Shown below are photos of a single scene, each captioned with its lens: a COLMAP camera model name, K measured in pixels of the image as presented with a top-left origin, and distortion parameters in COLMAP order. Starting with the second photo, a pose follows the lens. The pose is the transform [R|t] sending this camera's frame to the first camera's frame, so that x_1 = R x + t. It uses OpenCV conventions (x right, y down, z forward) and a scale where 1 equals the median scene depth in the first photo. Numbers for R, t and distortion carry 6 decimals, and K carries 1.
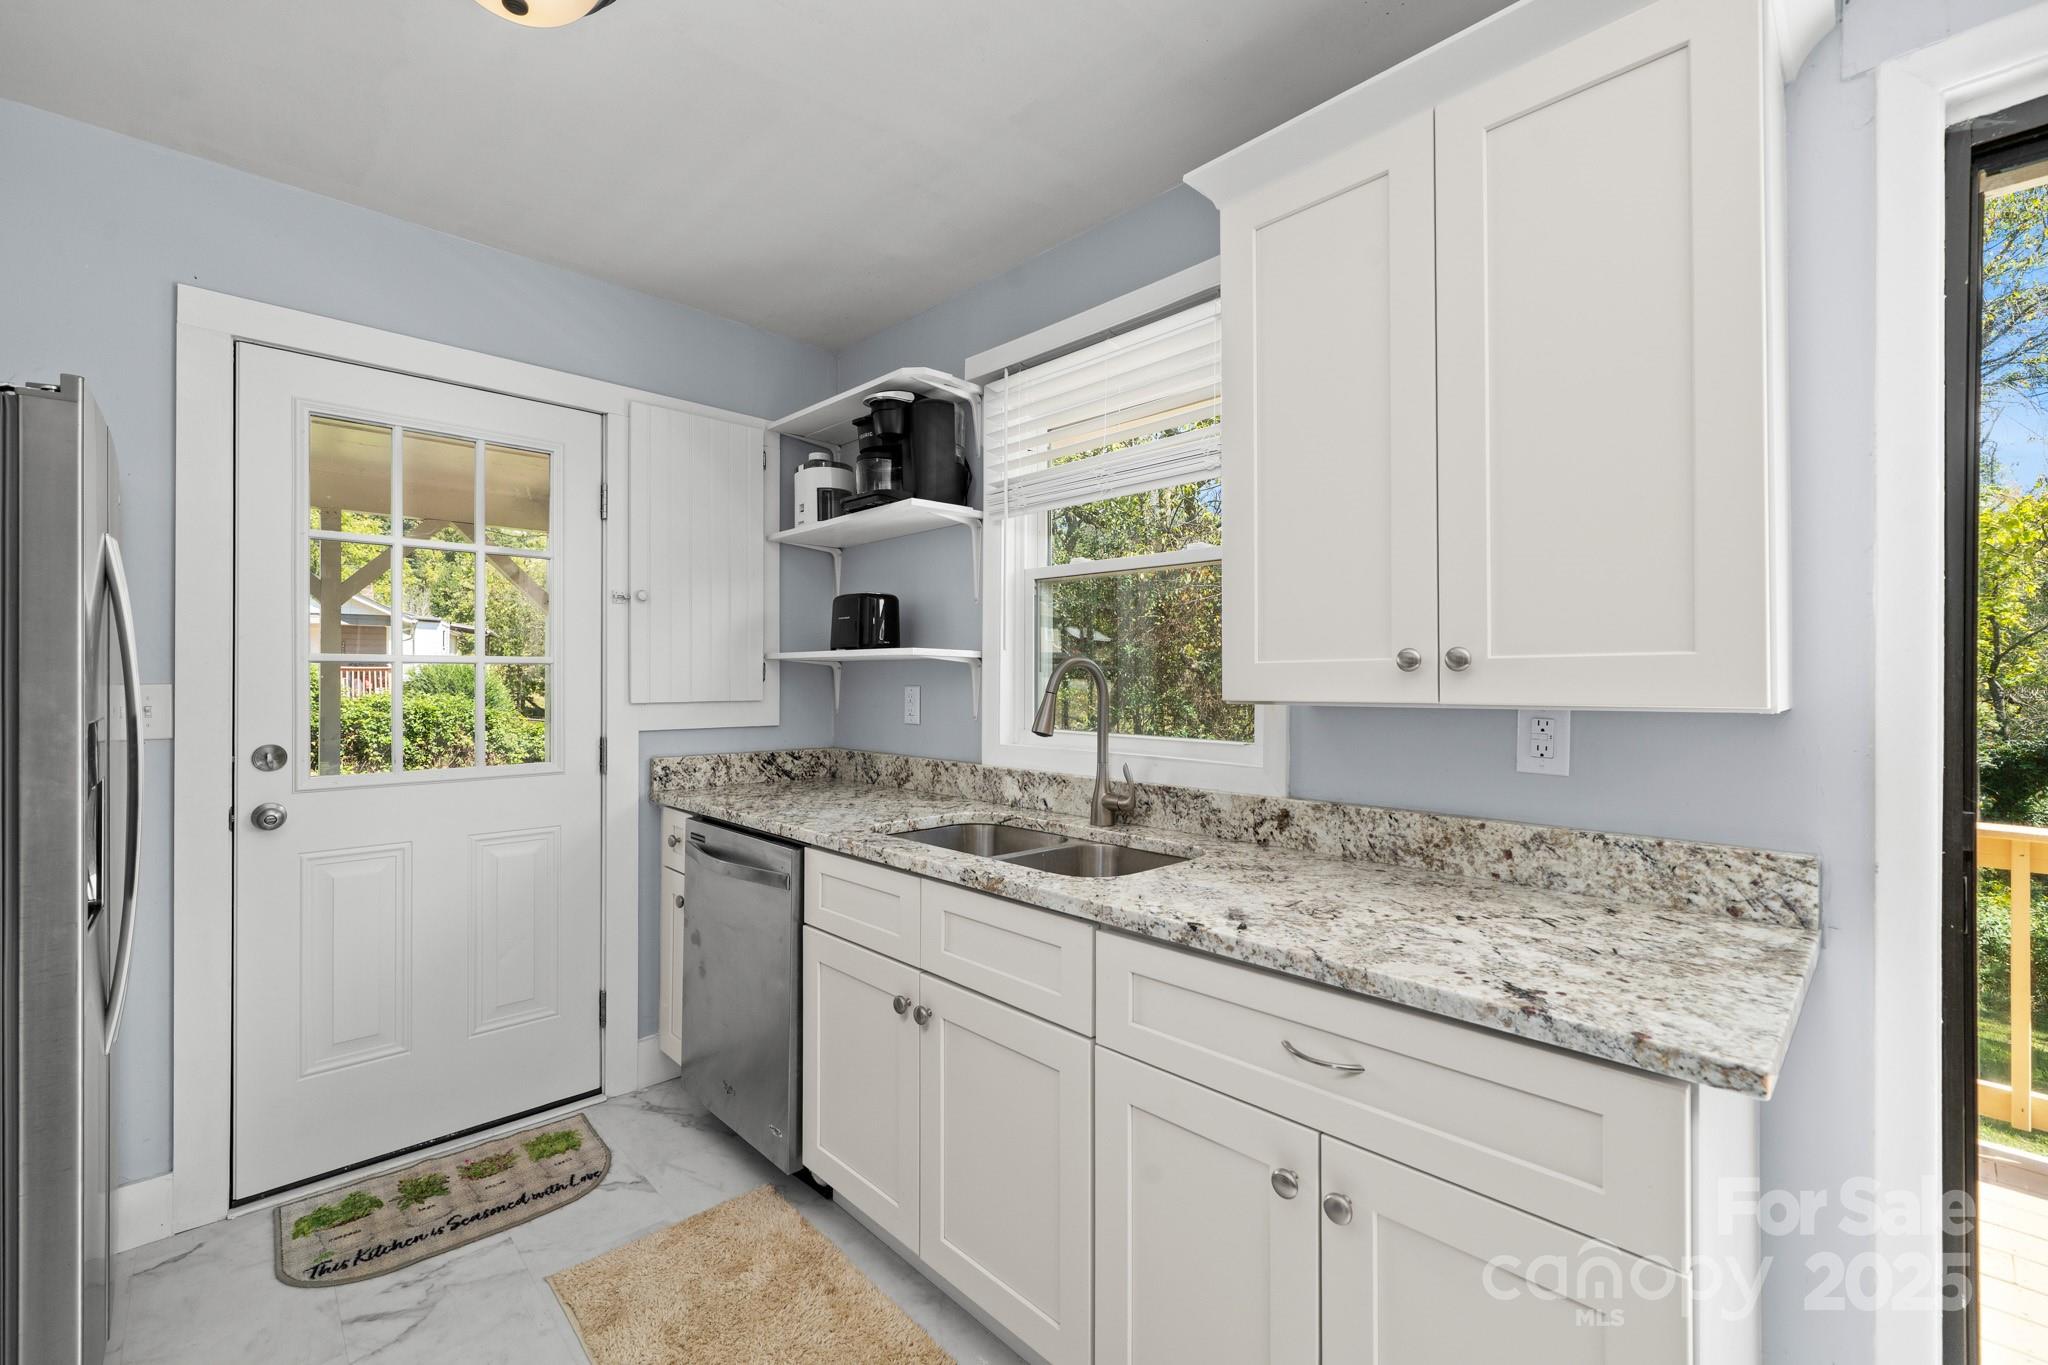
lens RADIAL K [[829.0, 0, 1022.3], [0, 829.0, 687.1], [0, 0, 1]] dist [0.000614, 0.000186]
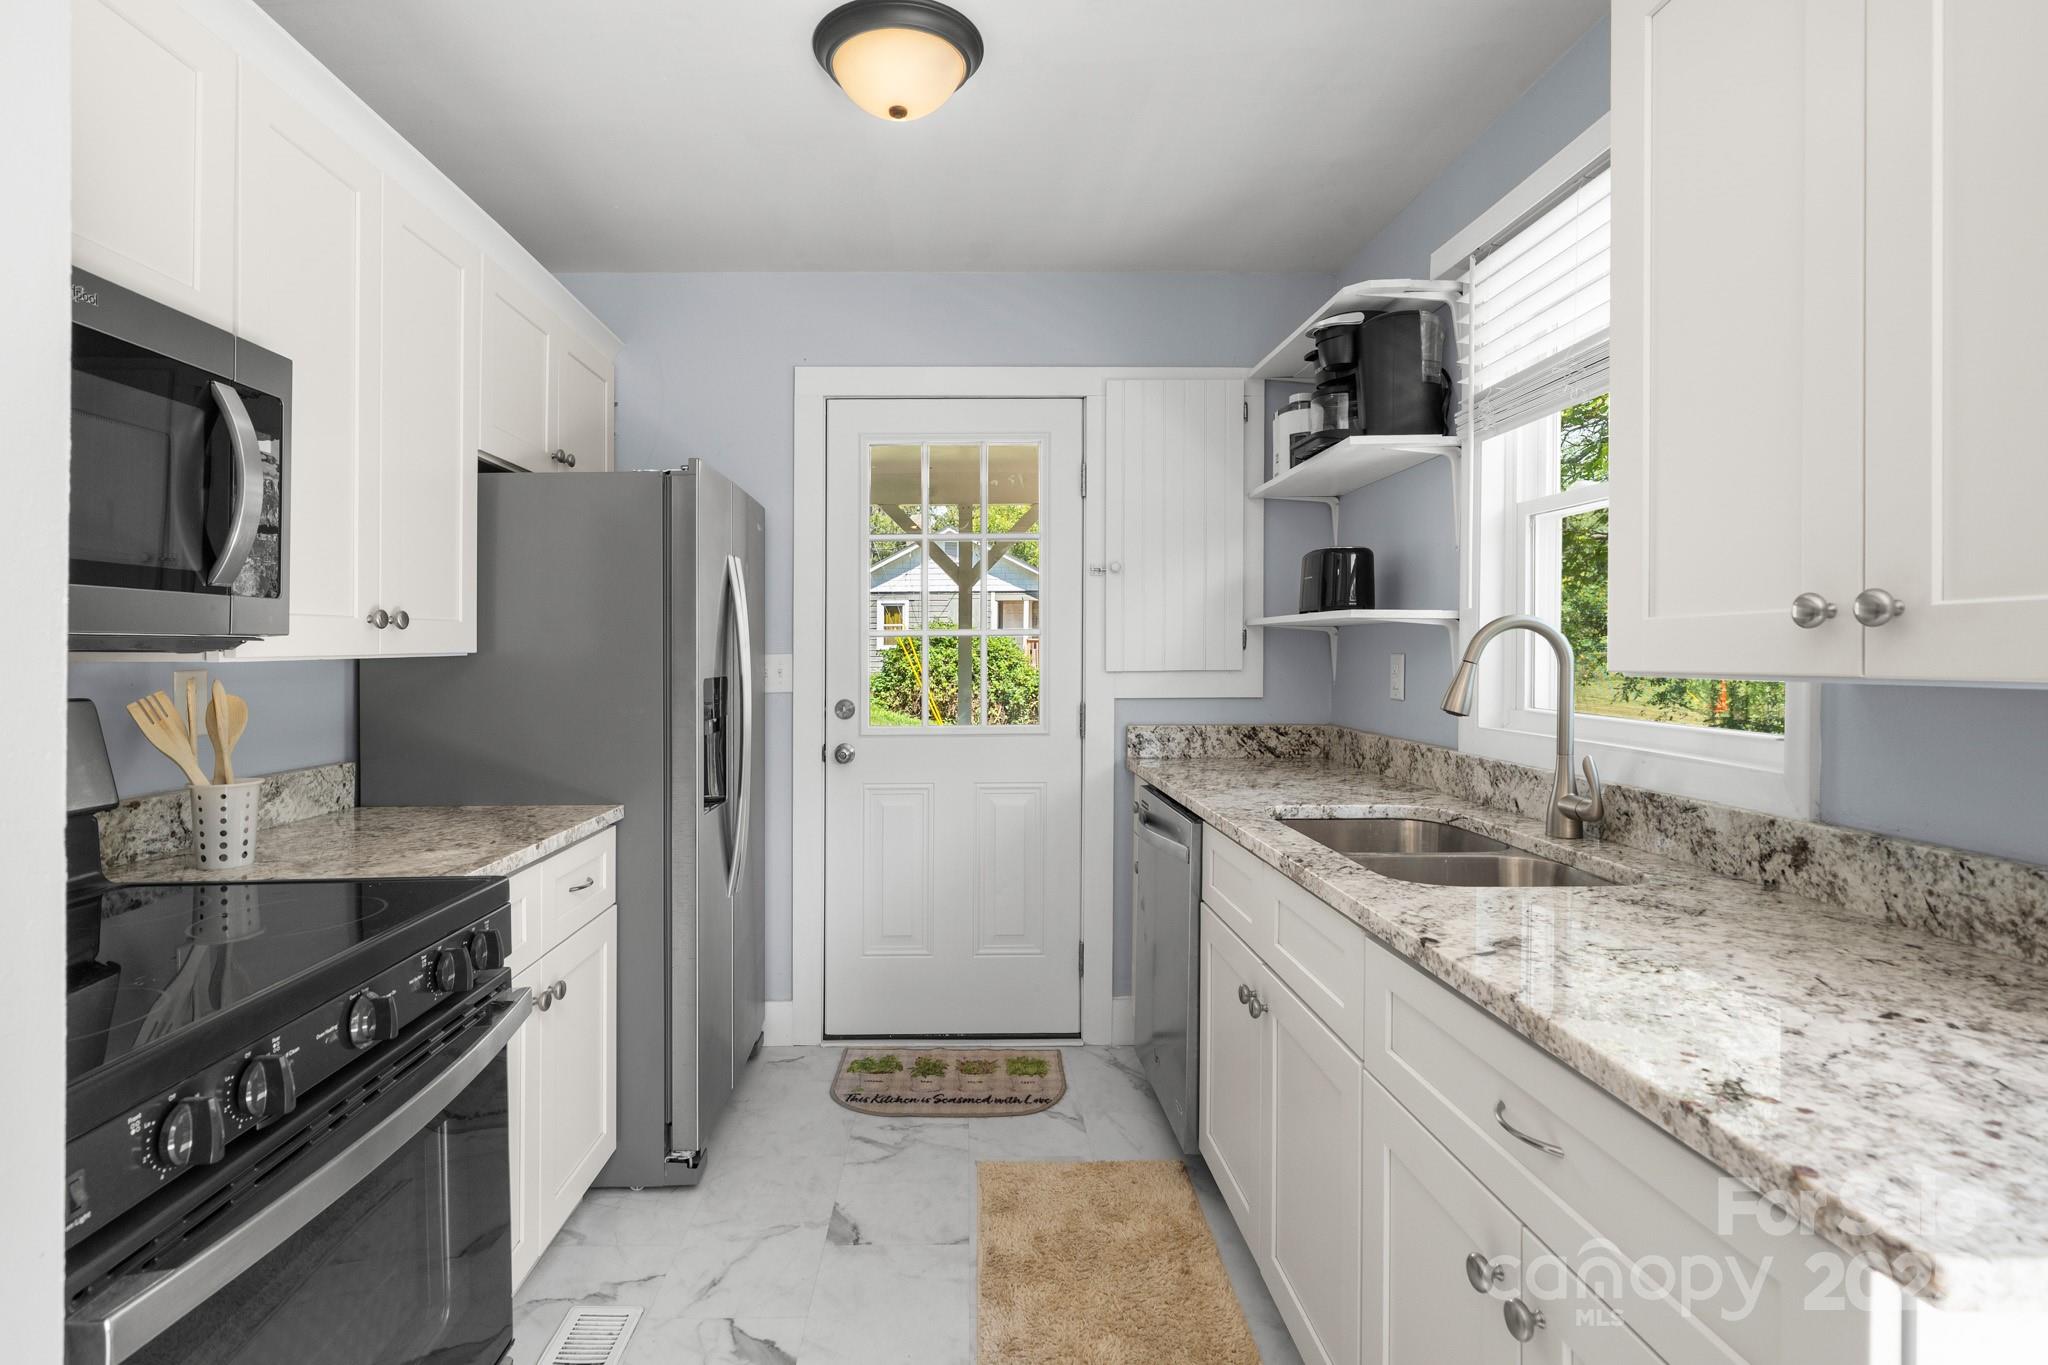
lens RADIAL K [[997.6, 0, 1021.2], [0, 997.6, 660.3], [0, 0, 1]] dist [0.002657, 0.000985]
pose [[0.749581, 0.000964, -0.661912, 0.347659], [0.001142, 0.999996, 0.002750, 0.002470], [0.661912, -0.002817, 0.749576, -0.008561]]
